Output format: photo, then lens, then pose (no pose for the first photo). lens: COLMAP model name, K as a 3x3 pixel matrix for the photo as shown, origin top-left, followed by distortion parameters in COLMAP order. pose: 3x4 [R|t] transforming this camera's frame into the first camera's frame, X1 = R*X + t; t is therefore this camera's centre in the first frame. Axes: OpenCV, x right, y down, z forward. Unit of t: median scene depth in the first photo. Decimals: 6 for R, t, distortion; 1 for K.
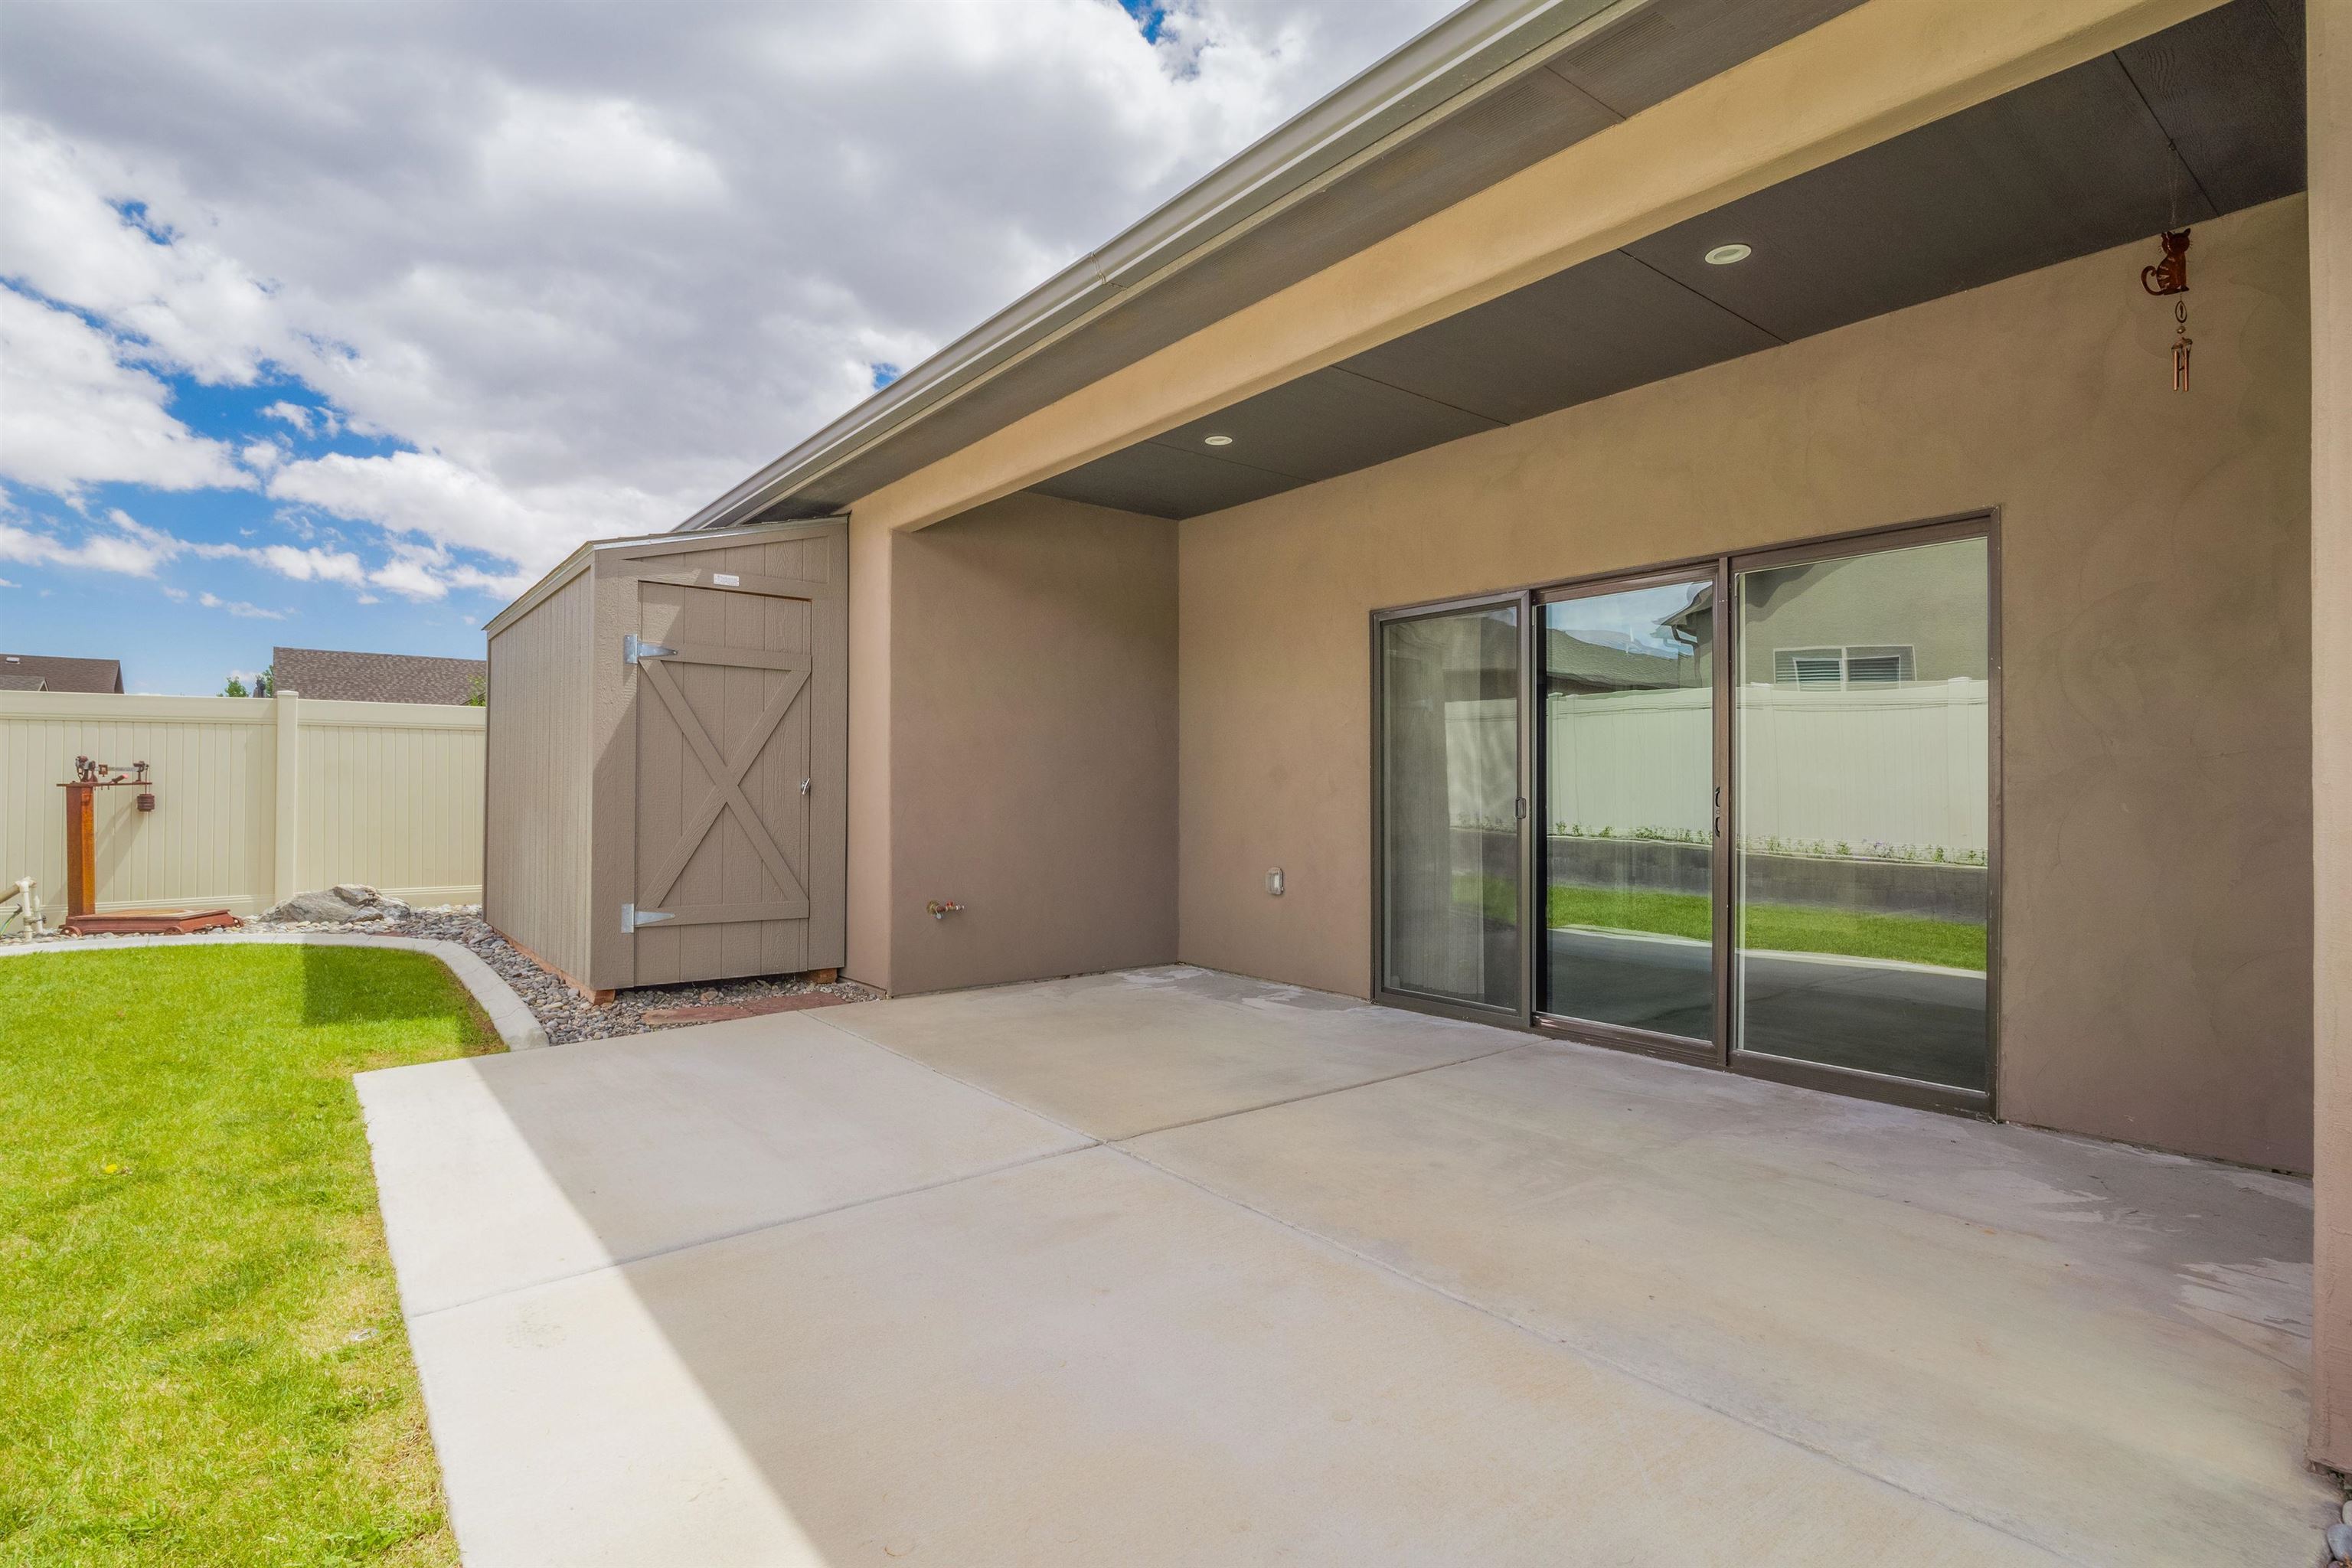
lens RADIAL K [[1149.9, 0, 1184.6], [0, 1149.9, 794.7], [0, 0, 1]] dist [-0.011790, -0.003869]
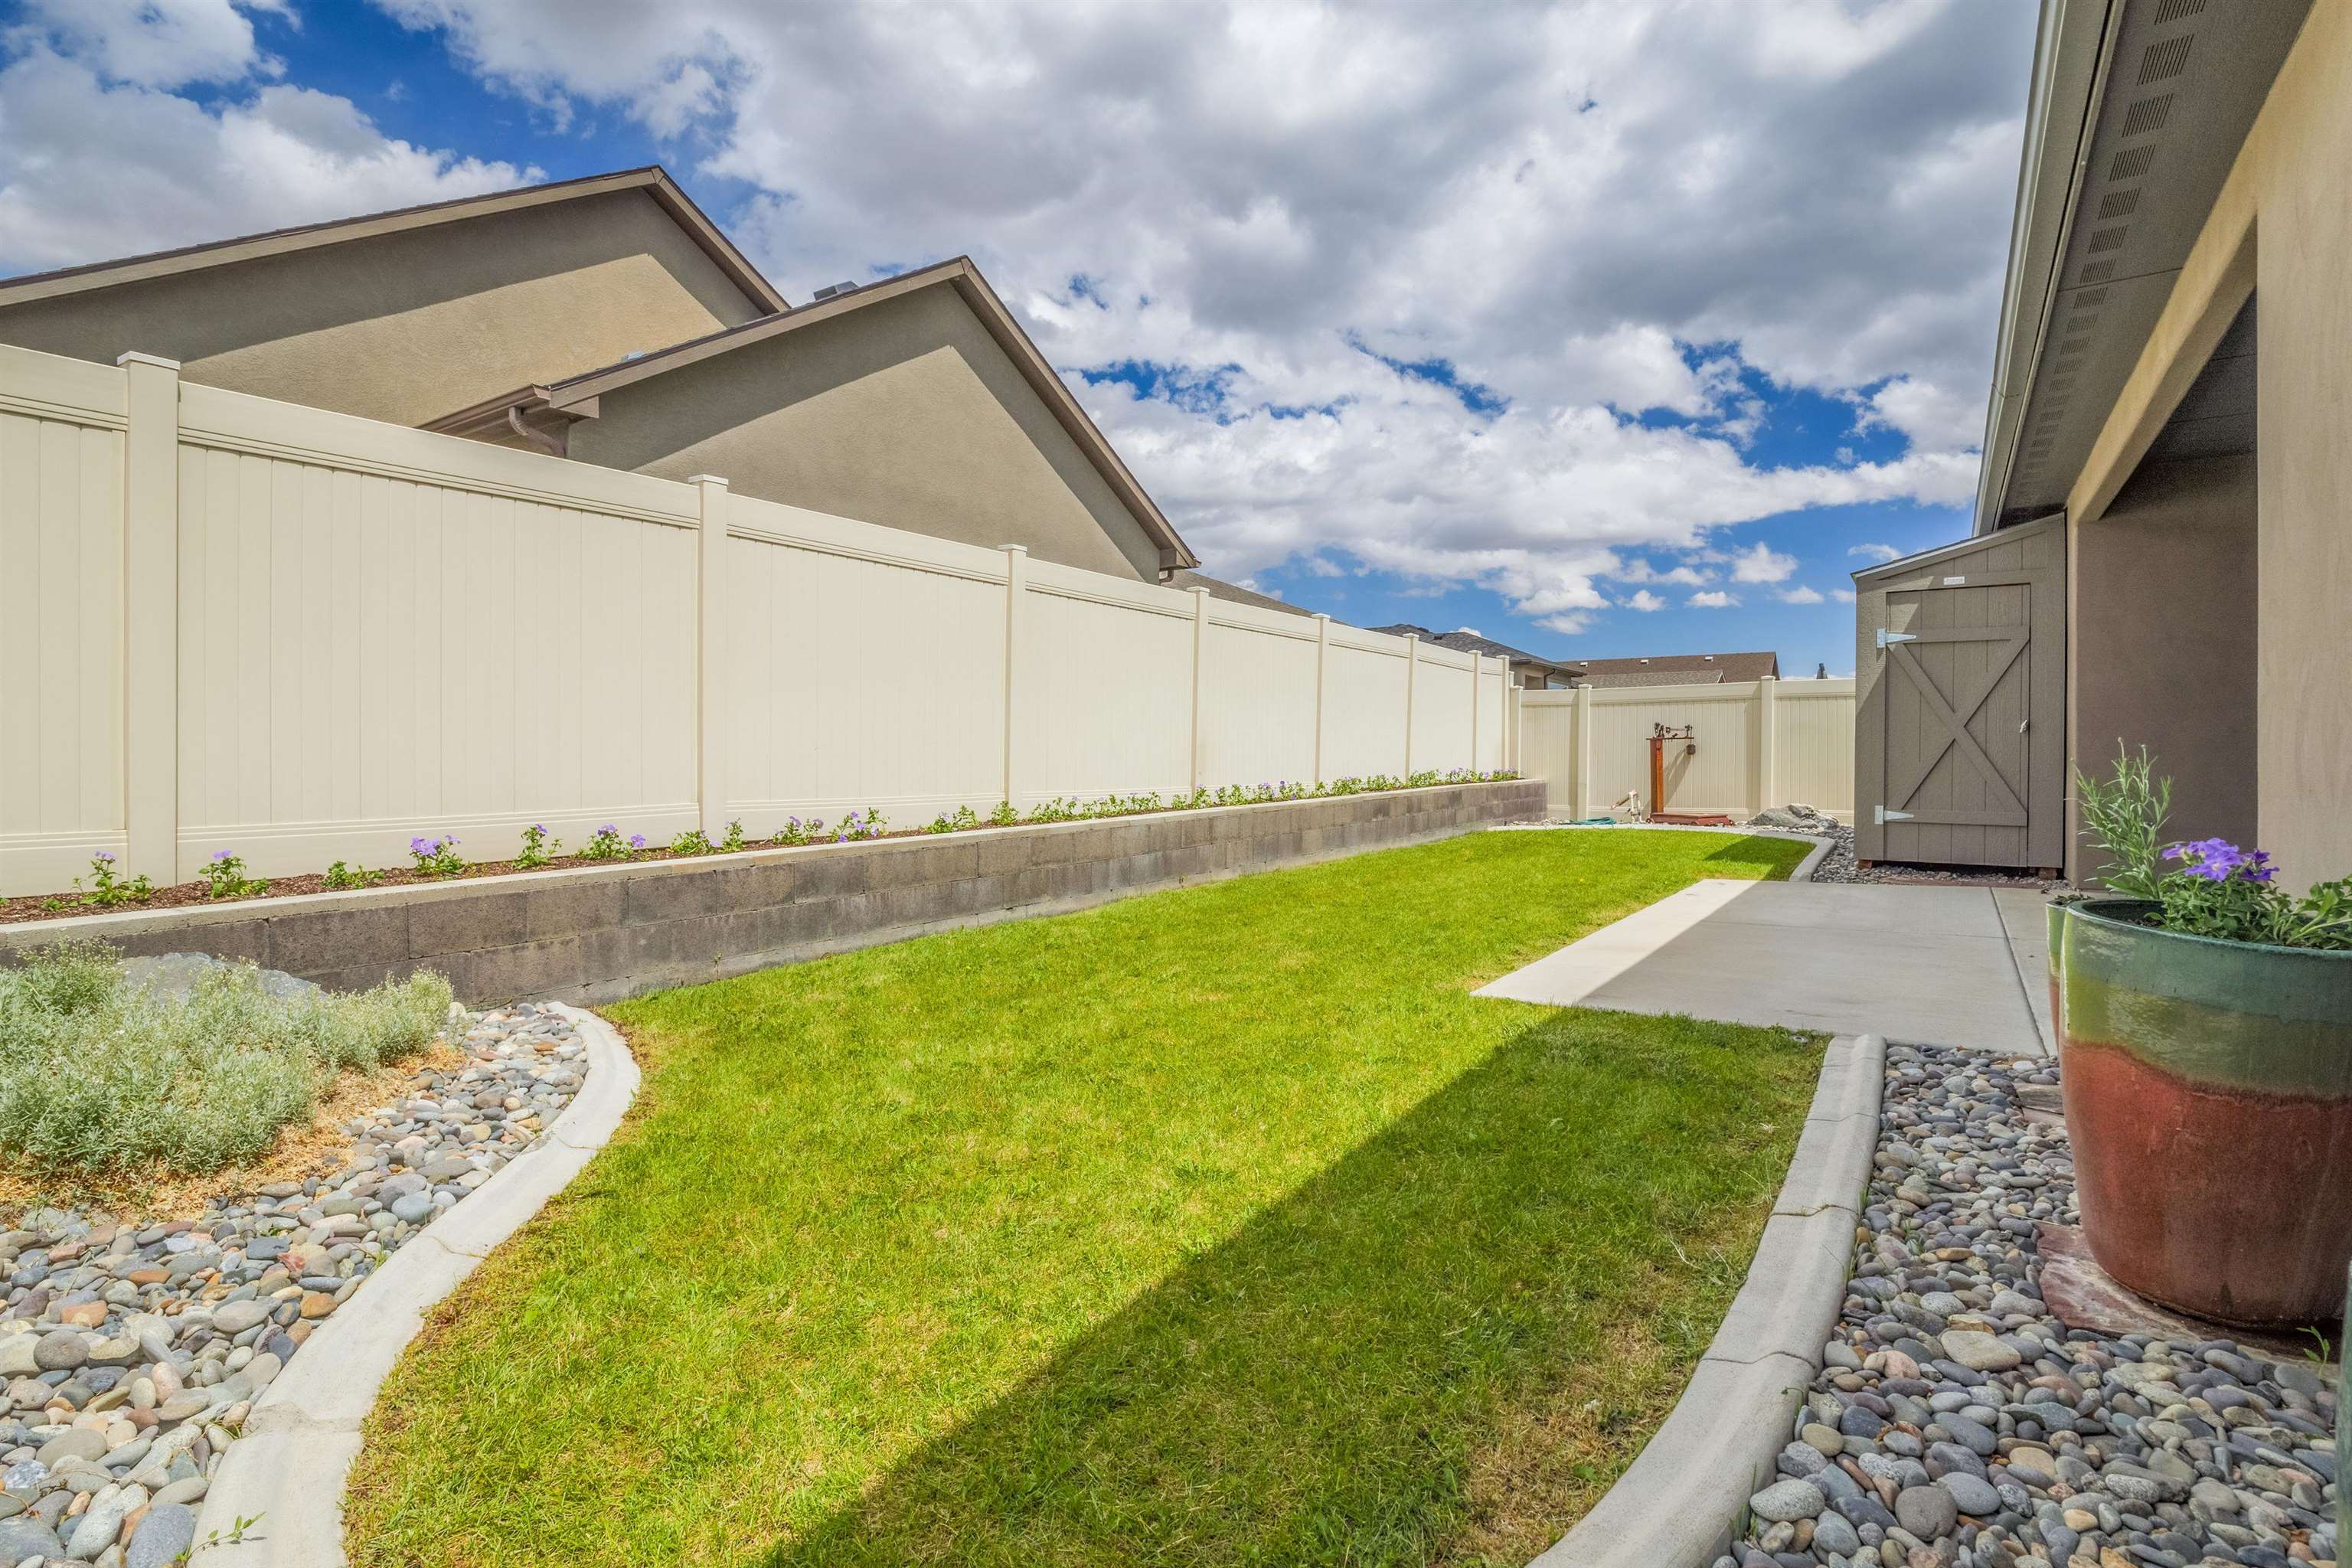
lens RADIAL K [[1149.9, 0, 1151.5], [0, 1149.9, 735.8], [0, 0, 1]] dist [-0.011790, -0.003869]
pose [[0.291400, -0.019282, -0.956407, 0.654237], [-0.005952, 0.999741, -0.021969, 0.040091], [0.956583, 0.012094, 0.291210, -0.351471]]
